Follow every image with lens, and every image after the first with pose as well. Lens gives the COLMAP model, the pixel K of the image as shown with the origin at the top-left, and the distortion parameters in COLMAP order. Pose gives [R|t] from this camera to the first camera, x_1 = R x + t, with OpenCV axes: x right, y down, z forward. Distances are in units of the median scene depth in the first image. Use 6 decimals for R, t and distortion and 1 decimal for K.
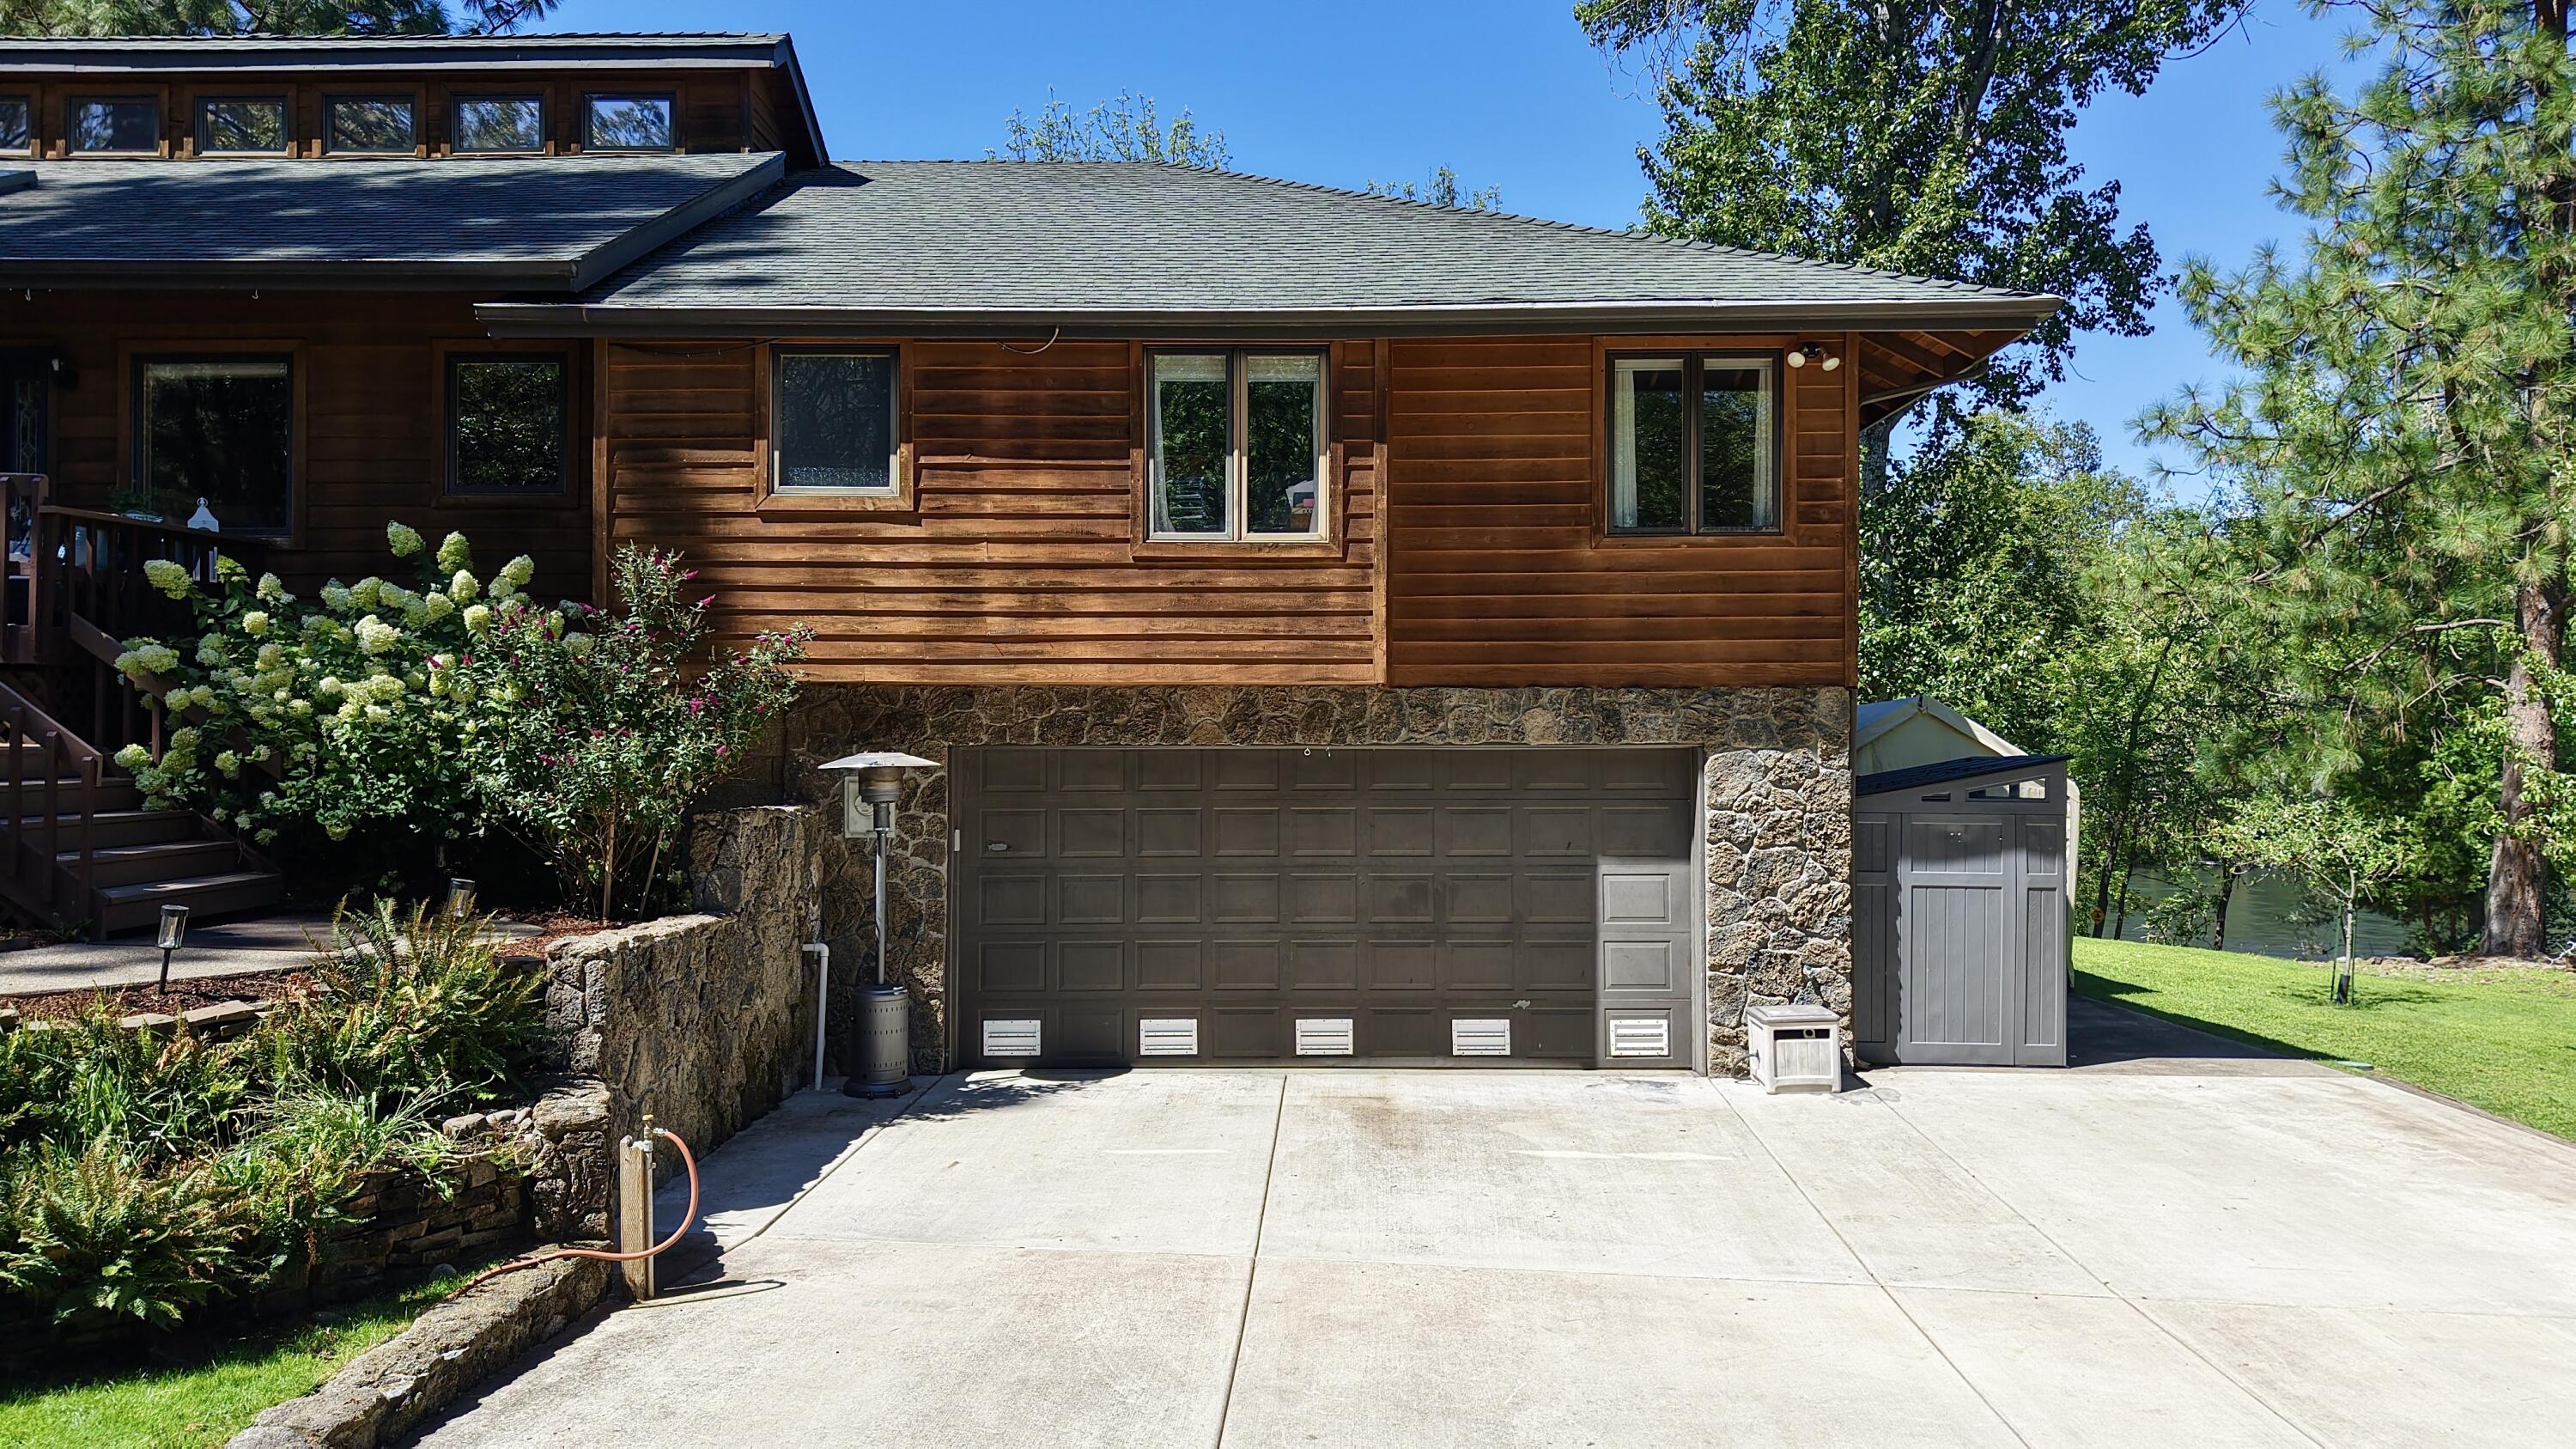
lens RADIAL K [[1719.1, 0, 1287.2], [0, 1719.1, 725.4], [0, 0, 1]] dist [0.039329, -0.041030]
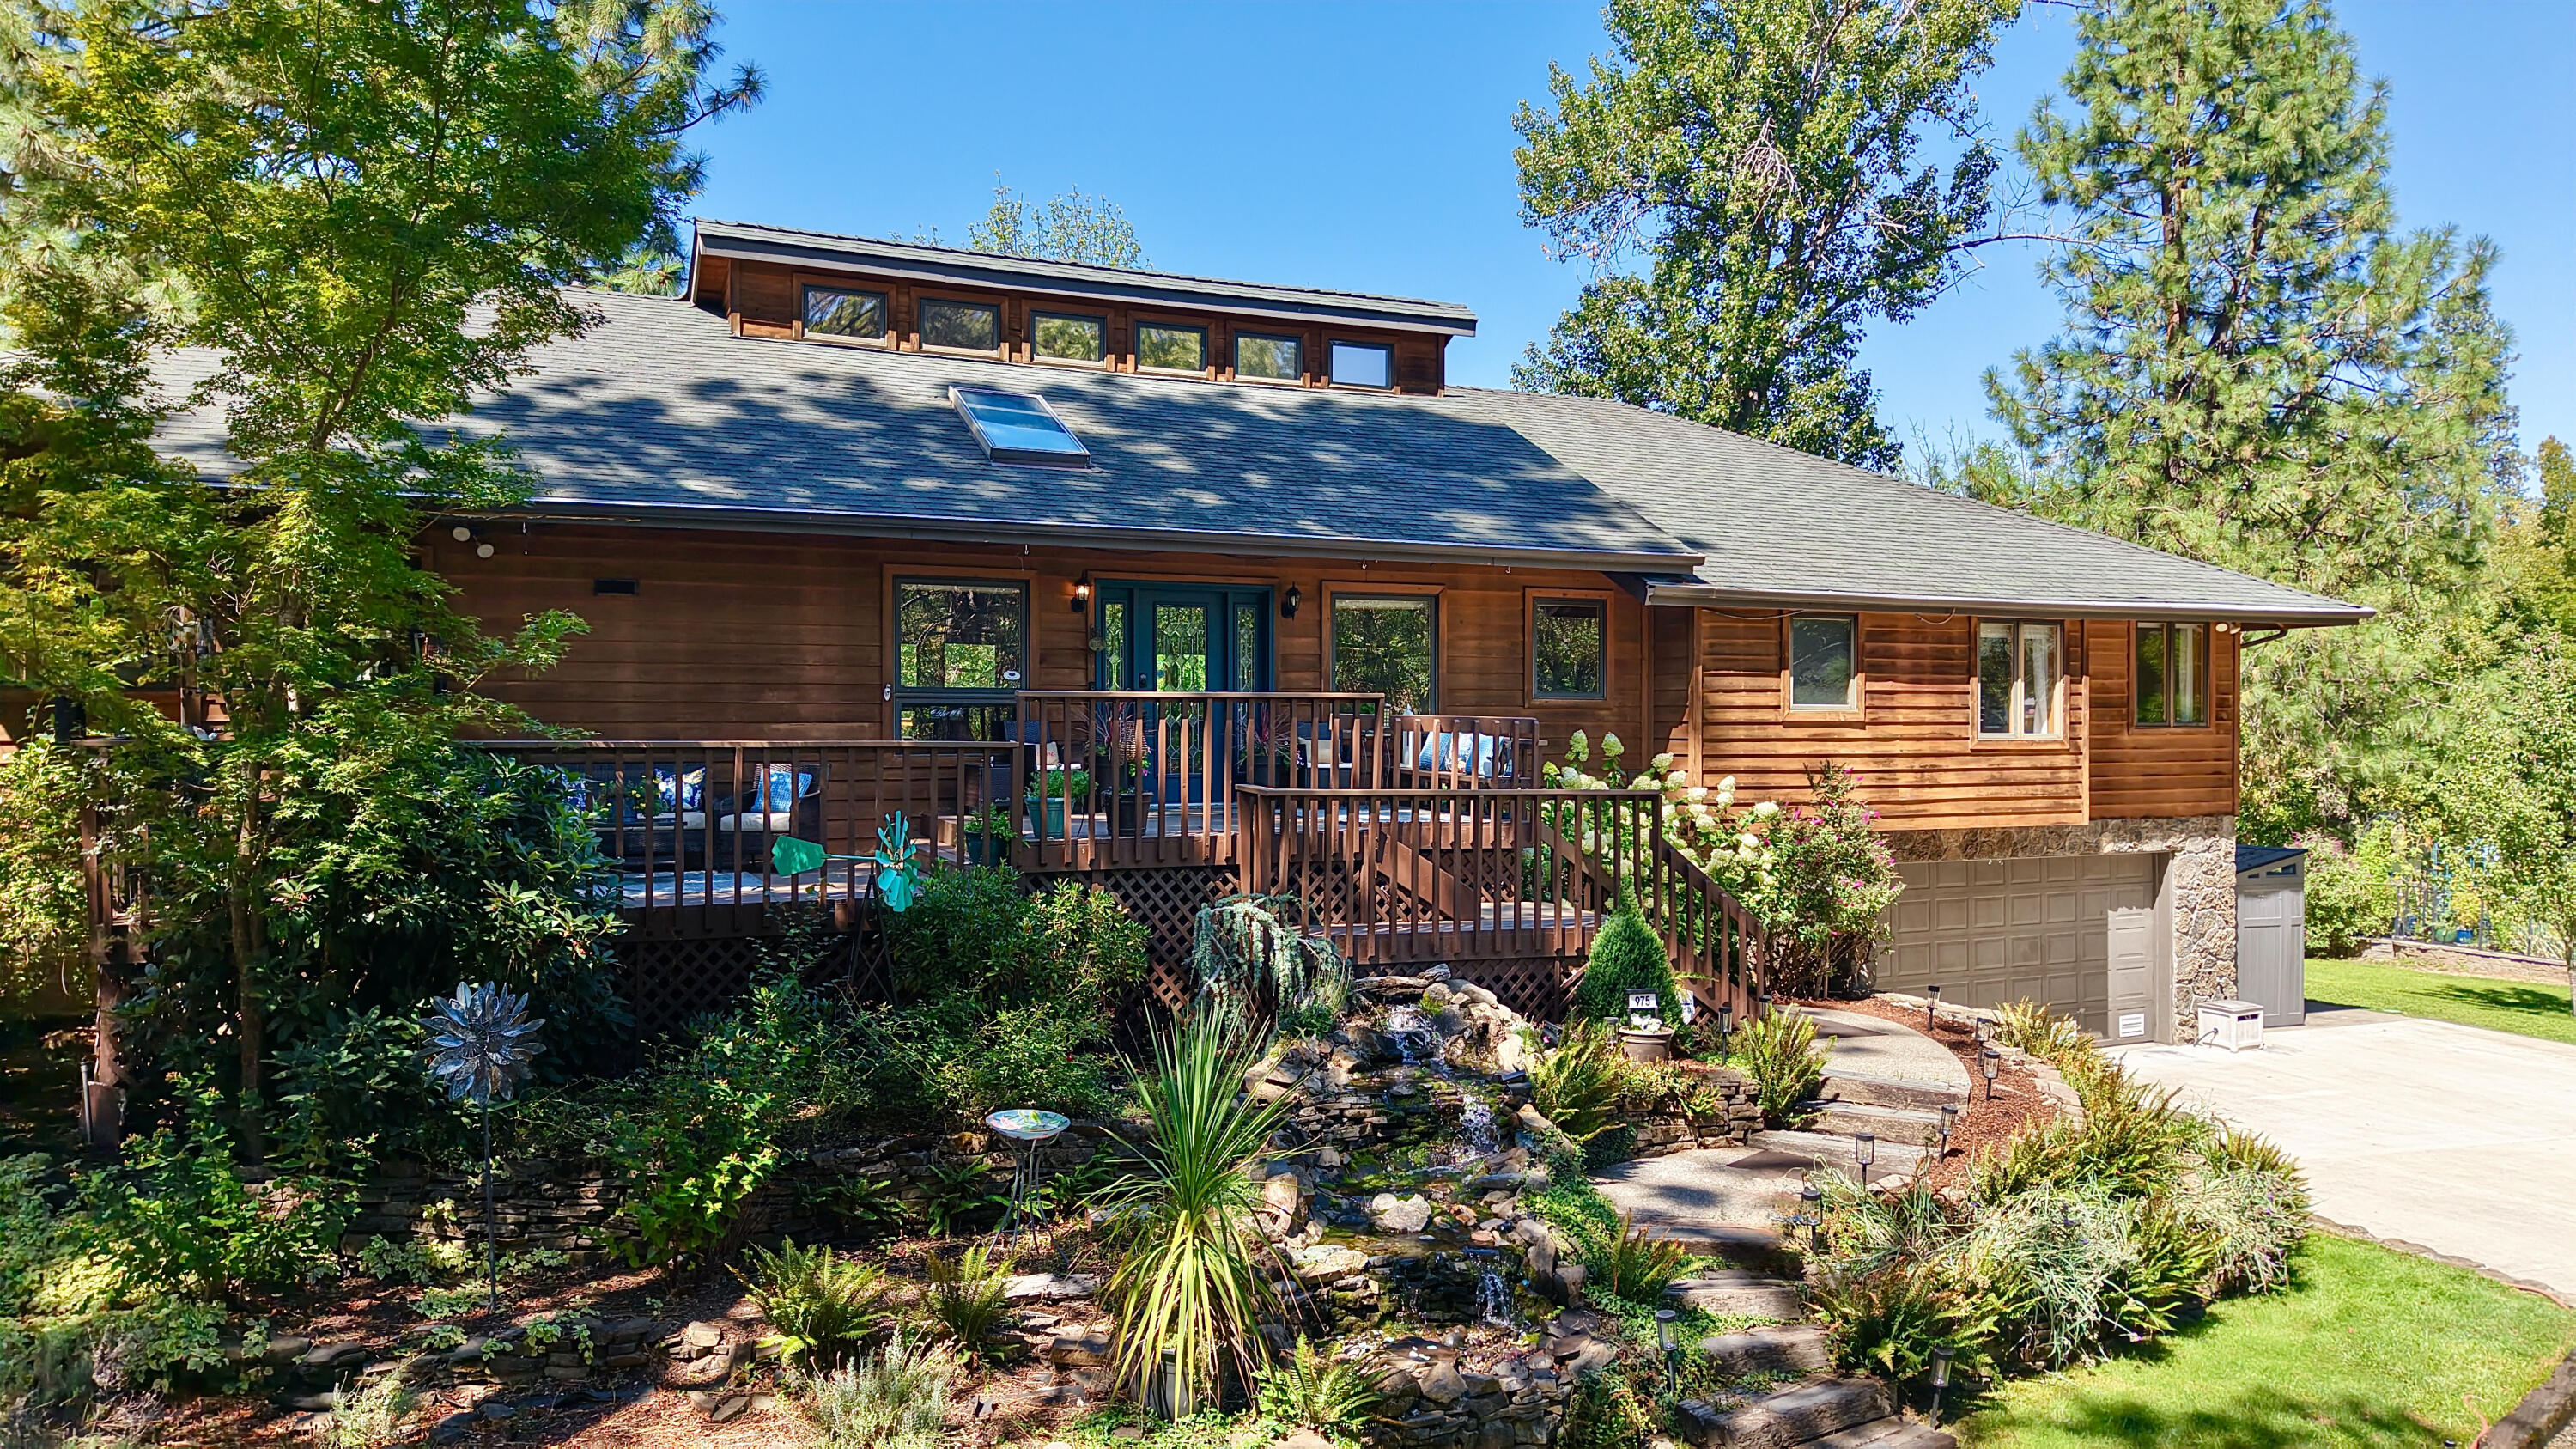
lens RADIAL K [[1719.1, 0, 1281.8], [0, 1719.1, 723.2], [0, 0, 1]] dist [0.039329, -0.041030]
pose [[0.911114, 0.001493, 0.412151, -1.331324], [-0.009725, 0.999793, 0.017876, -0.144244], [-0.412039, -0.020295, 0.910940, -0.199237]]
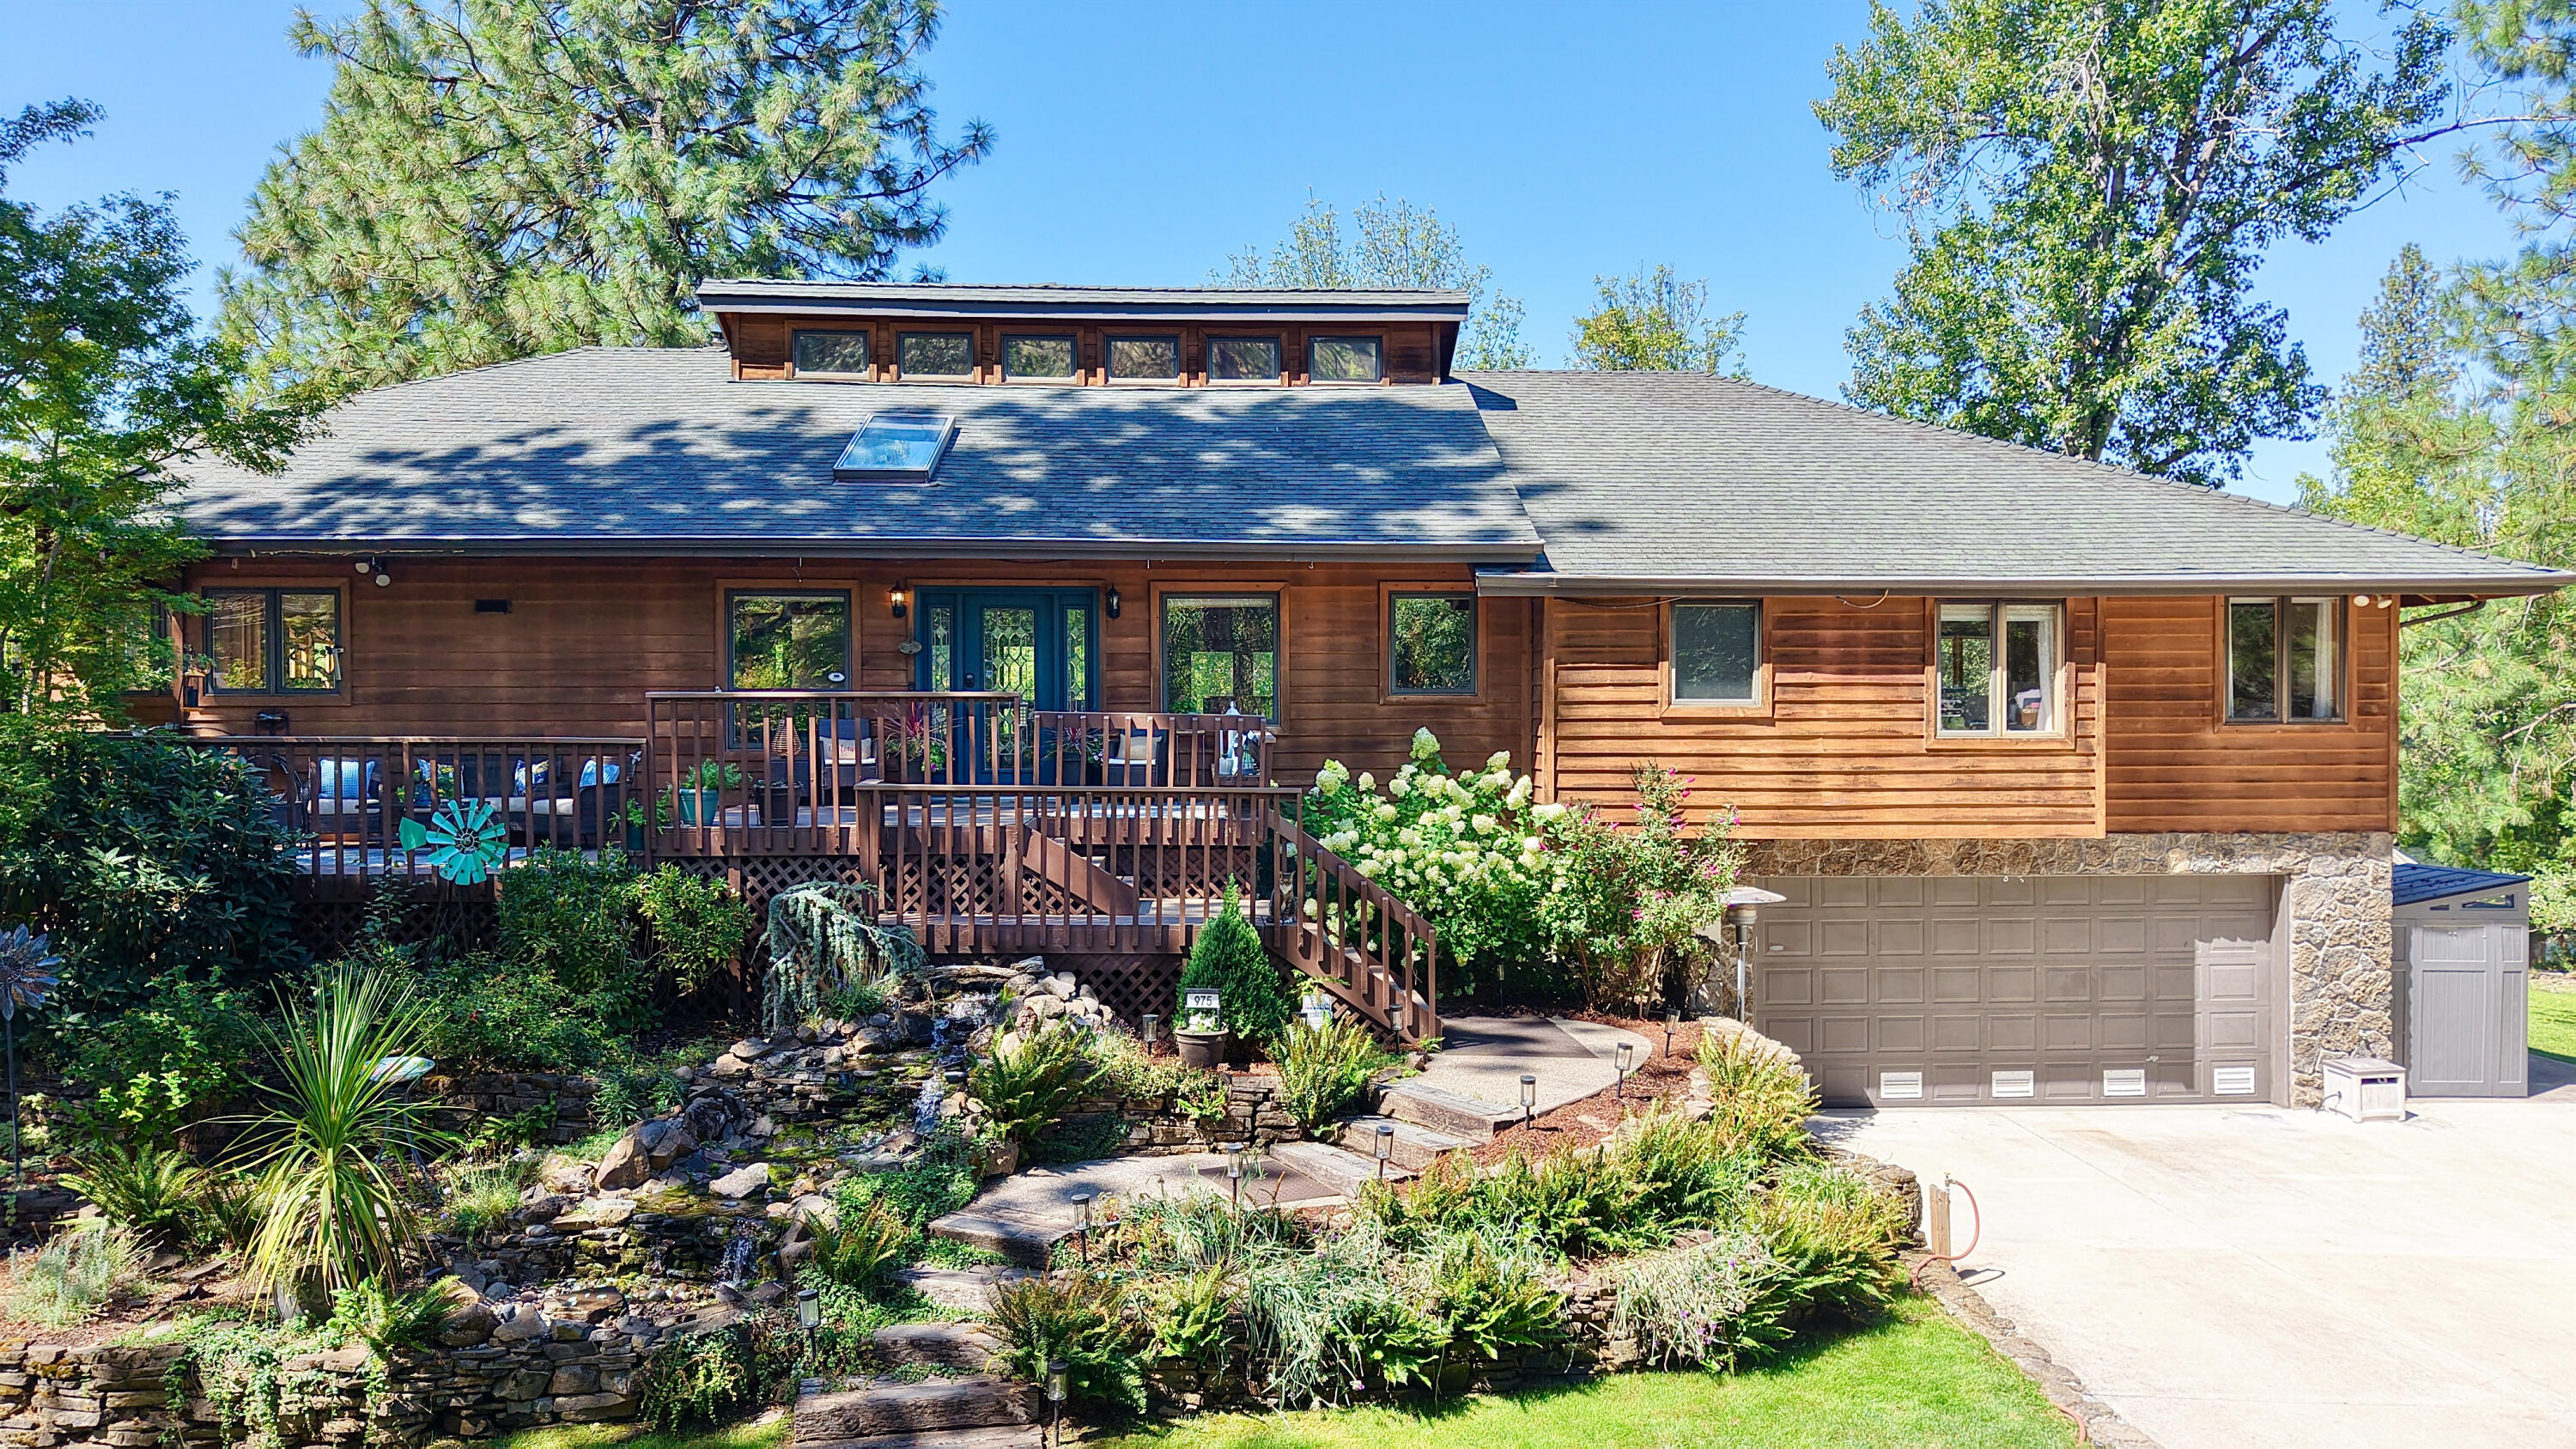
lens RADIAL K [[1719.1, 0, 1285.9], [0, 1719.1, 726.7], [0, 0, 1]] dist [0.039329, -0.041030]
pose [[0.998281, -0.000490, 0.058613, -0.692320], [-0.000990, 0.999681, 0.025223, -0.150674], [-0.058607, -0.025238, 0.997962, -0.375905]]
